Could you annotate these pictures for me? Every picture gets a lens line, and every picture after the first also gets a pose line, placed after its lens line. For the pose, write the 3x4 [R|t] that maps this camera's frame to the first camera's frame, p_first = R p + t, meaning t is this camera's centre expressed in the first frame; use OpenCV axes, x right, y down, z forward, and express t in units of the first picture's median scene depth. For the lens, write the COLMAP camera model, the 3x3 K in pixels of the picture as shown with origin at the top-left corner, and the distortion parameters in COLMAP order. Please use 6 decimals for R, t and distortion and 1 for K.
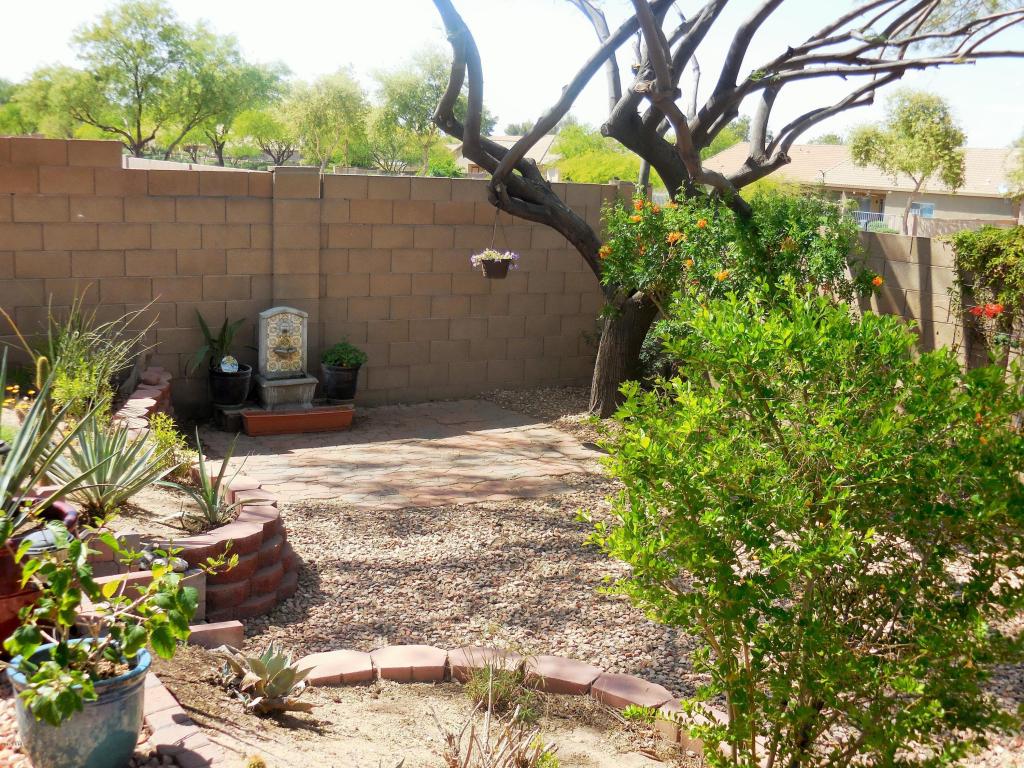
lens RADIAL K [[1168.5, 0, 510.2], [0, 1168.5, 383.8], [0, 0, 1]] dist [0.004788, 0.000000]
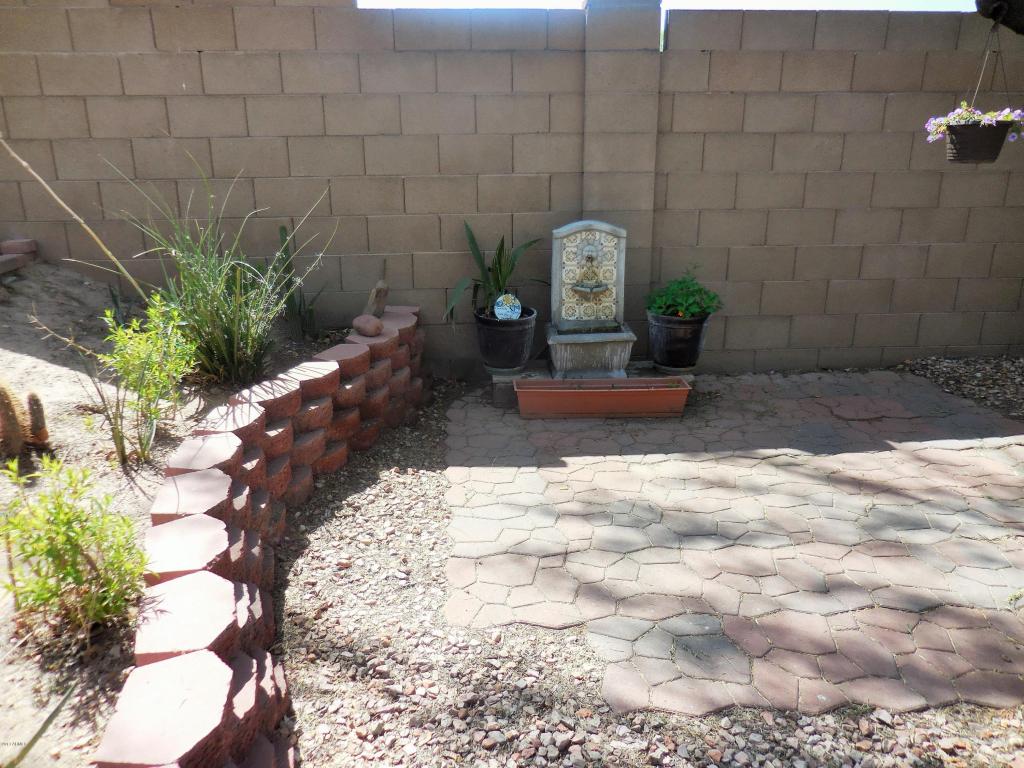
lens RADIAL K [[773.4, 0, 506.6], [0, 773.4, 376.8], [0, 0, 1]] dist [-0.007584, 0.008450]
pose [[0.898605, 0.078304, -0.431715, -0.043903], [-0.038575, 0.994235, 0.100042, -0.020777], [0.437060, -0.073245, 0.896445, 0.587725]]
